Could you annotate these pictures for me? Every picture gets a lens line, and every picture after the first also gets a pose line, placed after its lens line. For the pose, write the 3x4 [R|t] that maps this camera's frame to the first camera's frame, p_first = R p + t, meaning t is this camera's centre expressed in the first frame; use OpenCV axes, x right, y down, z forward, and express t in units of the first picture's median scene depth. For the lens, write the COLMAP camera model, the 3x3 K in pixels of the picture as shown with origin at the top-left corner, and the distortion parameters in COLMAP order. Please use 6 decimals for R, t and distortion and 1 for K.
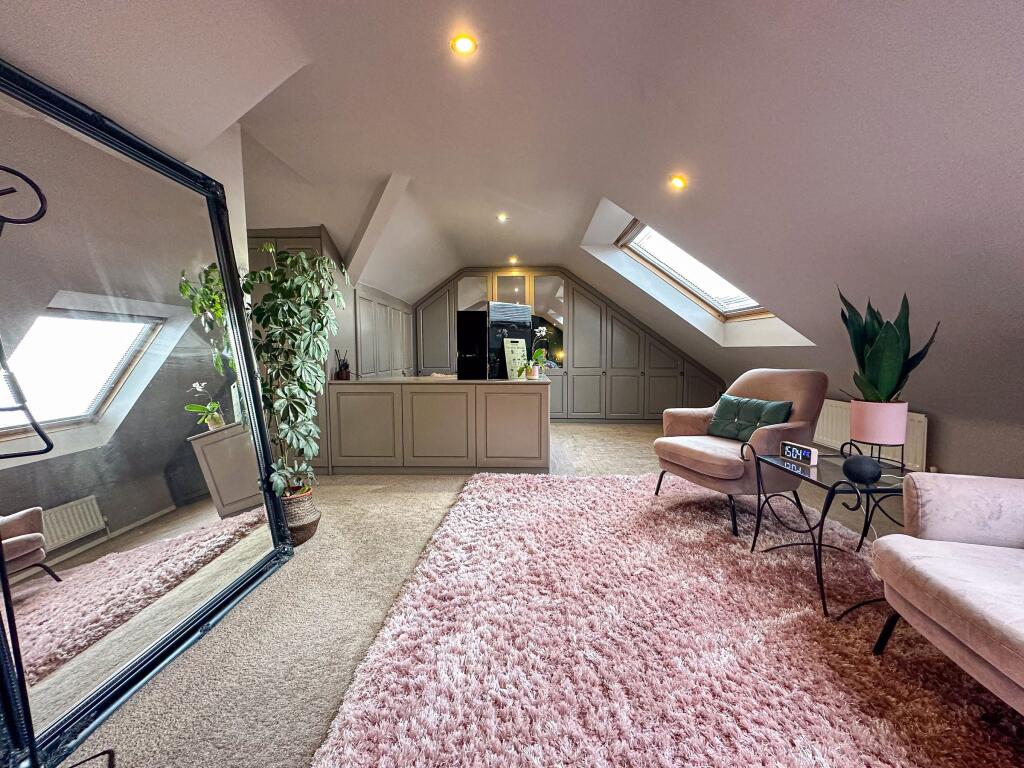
lens RADIAL K [[418.7, 0, 512.0], [0, 418.7, 384.0], [0, 0, 1]] dist [-0.003677, -0.000275]
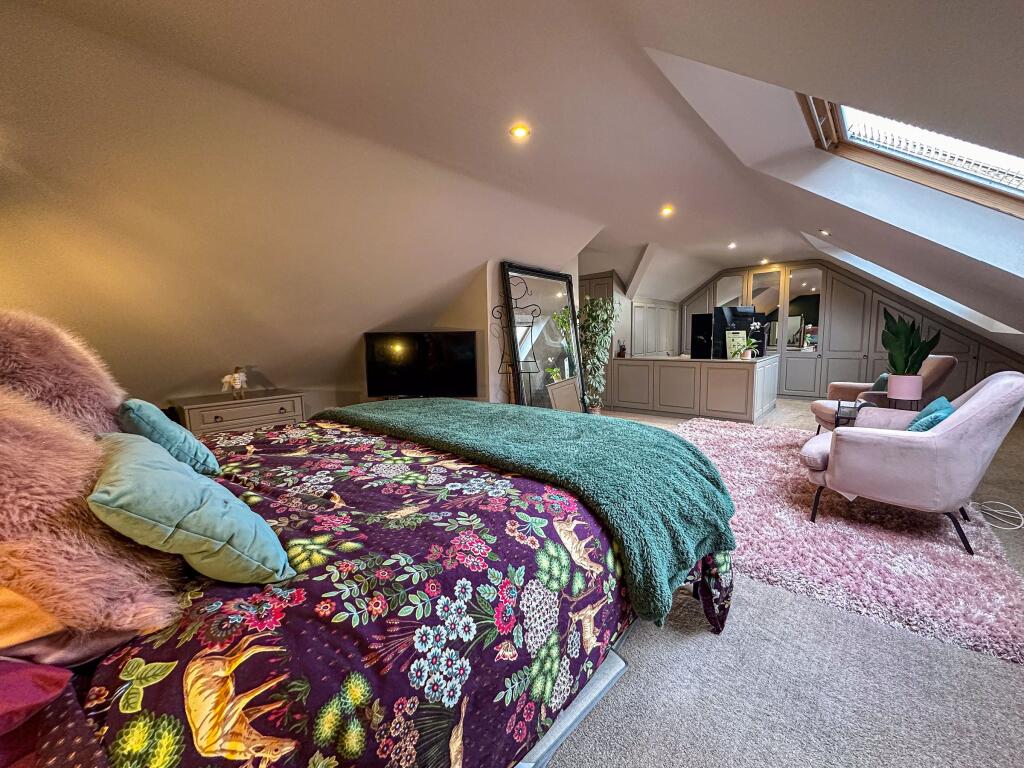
lens RADIAL K [[418.7, 0, 512.0], [0, 418.7, 384.0], [0, 0, 1]] dist [-0.003677, -0.000275]
pose [[0.774563, 0.059298, -0.629711, 0.410754], [-0.028866, 0.997872, 0.058461, 0.014145], [0.631838, -0.027104, 0.774626, -0.755645]]
